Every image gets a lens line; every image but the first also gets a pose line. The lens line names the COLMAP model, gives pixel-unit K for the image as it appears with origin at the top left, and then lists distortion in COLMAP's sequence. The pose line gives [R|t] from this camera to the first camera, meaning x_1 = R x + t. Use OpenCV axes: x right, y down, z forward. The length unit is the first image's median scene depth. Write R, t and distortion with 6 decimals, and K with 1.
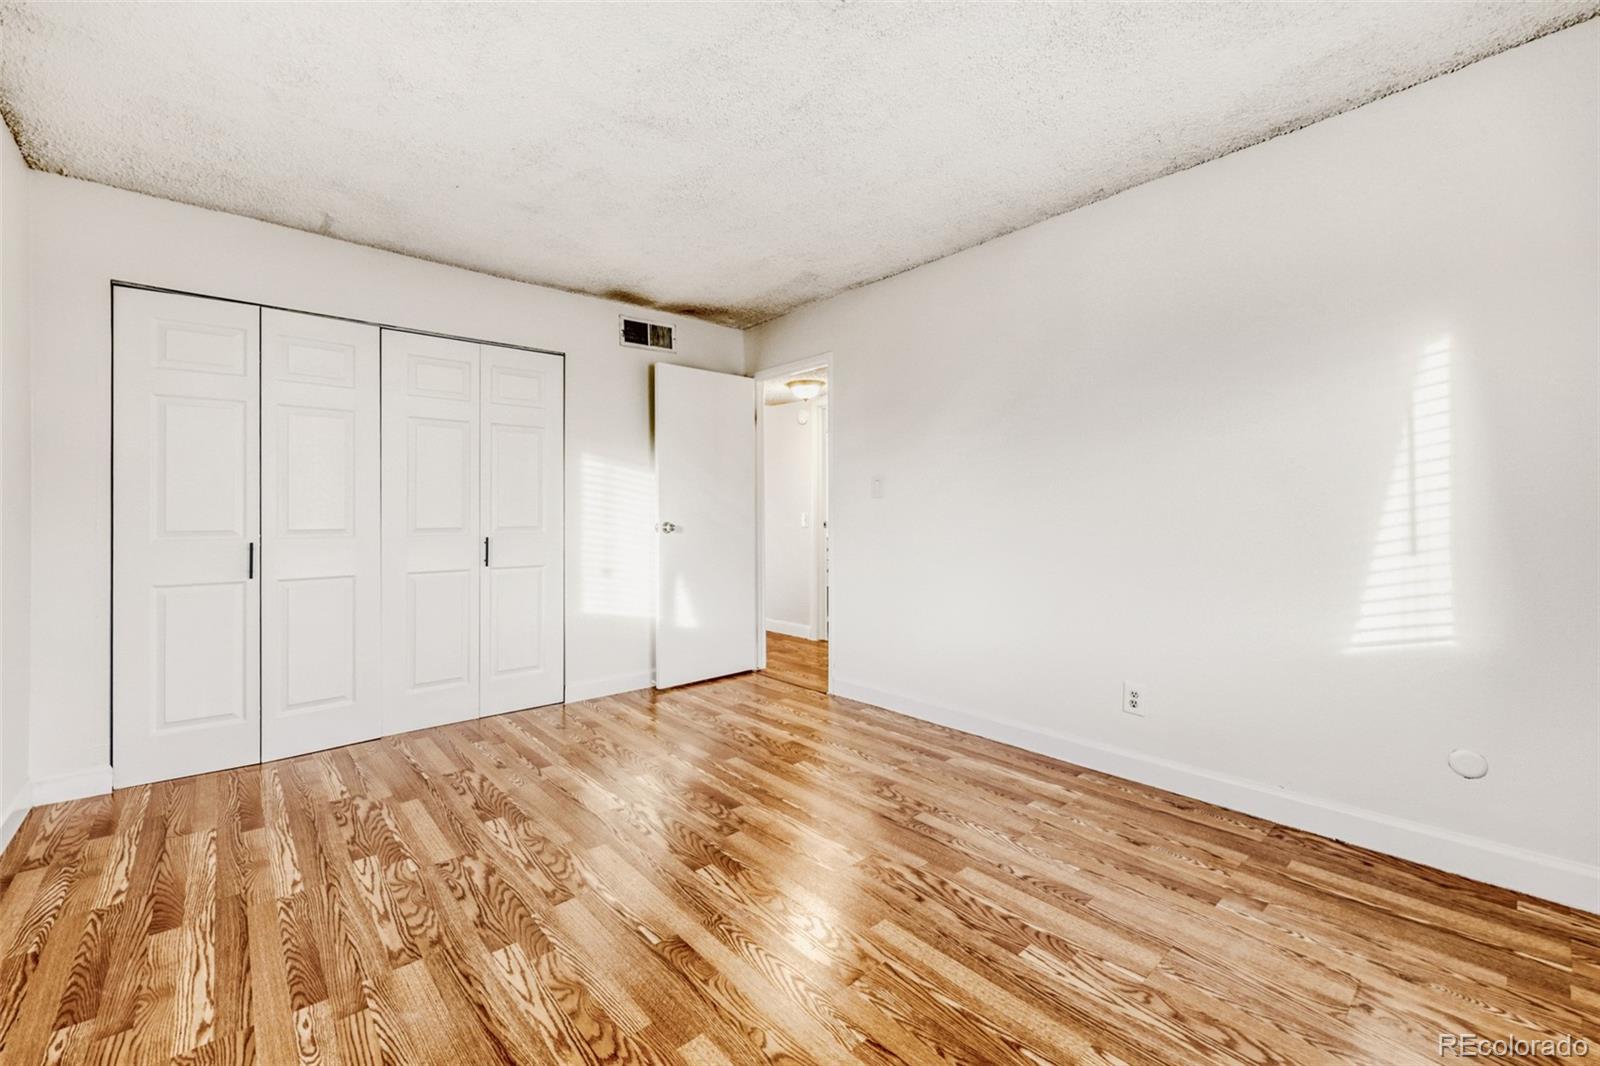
lens RADIAL K [[650.8, 0, 802.1], [0, 650.8, 519.1], [0, 0, 1]] dist [-0.002777, 0.000150]
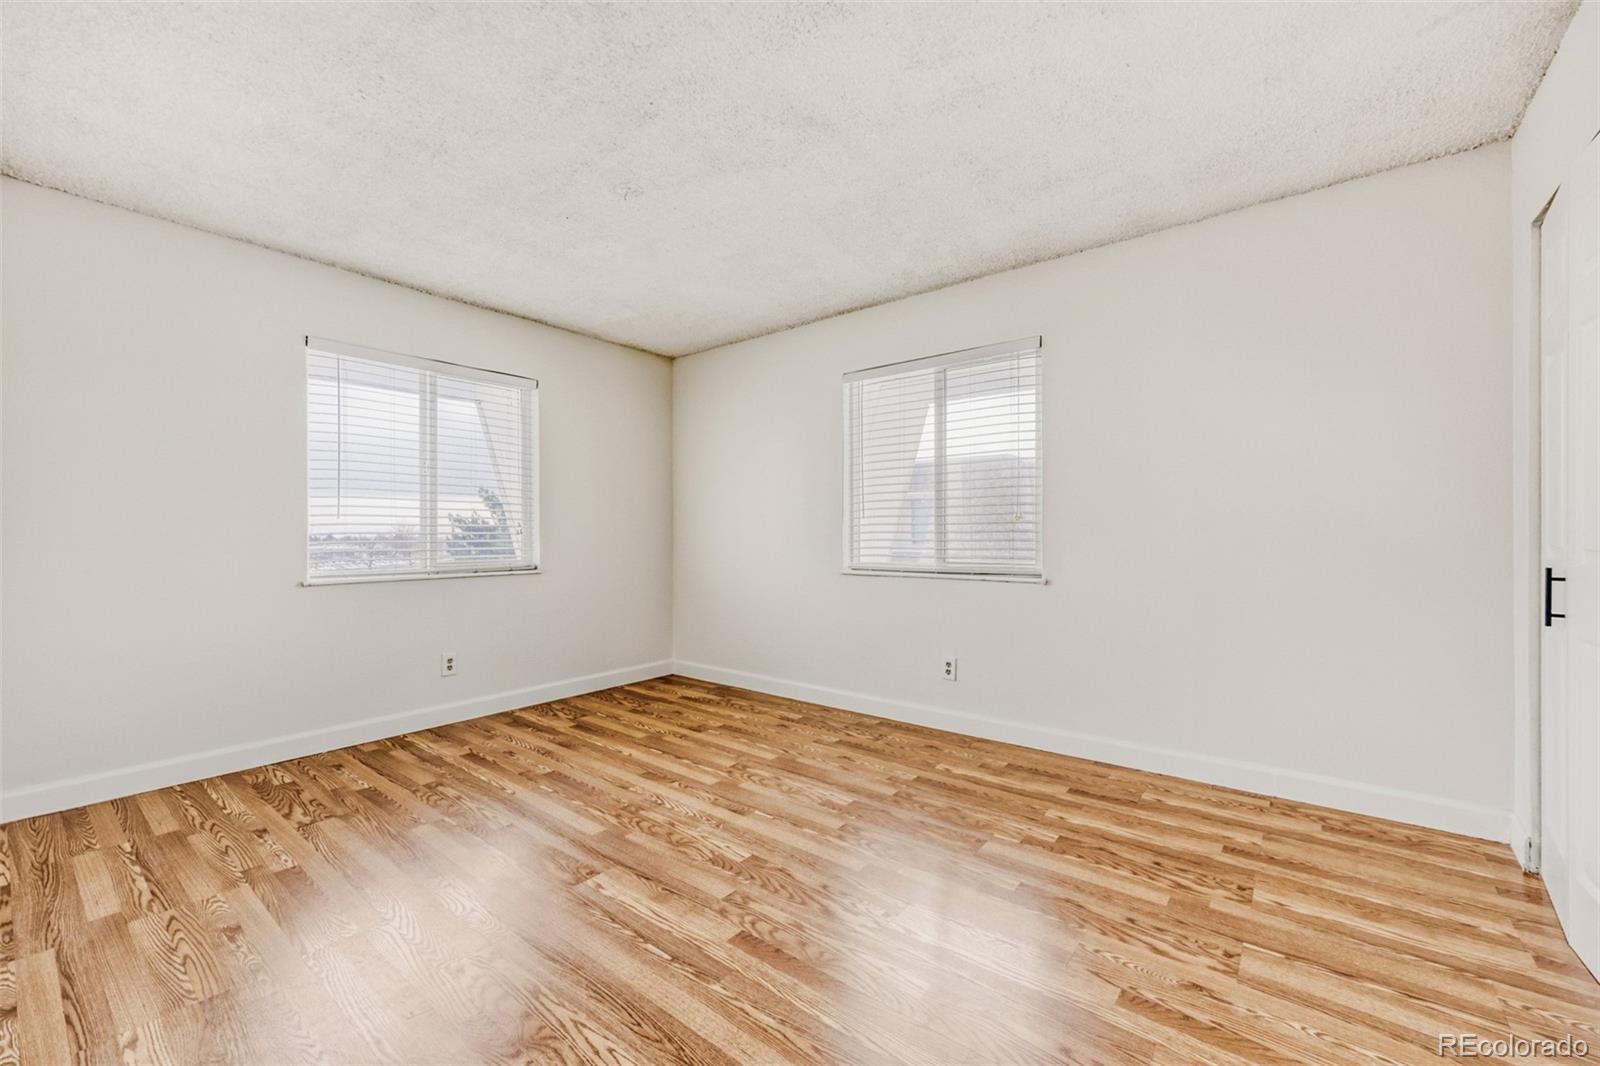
lens RADIAL K [[650.8, 0, 802.1], [0, 650.8, 519.1], [0, 0, 1]] dist [-0.002777, 0.000150]
pose [[-0.985821, 0.004289, -0.167745, -0.062935], [0.005828, 0.999945, -0.008687, -0.014111], [0.167699, -0.009541, -0.985792, 1.999323]]
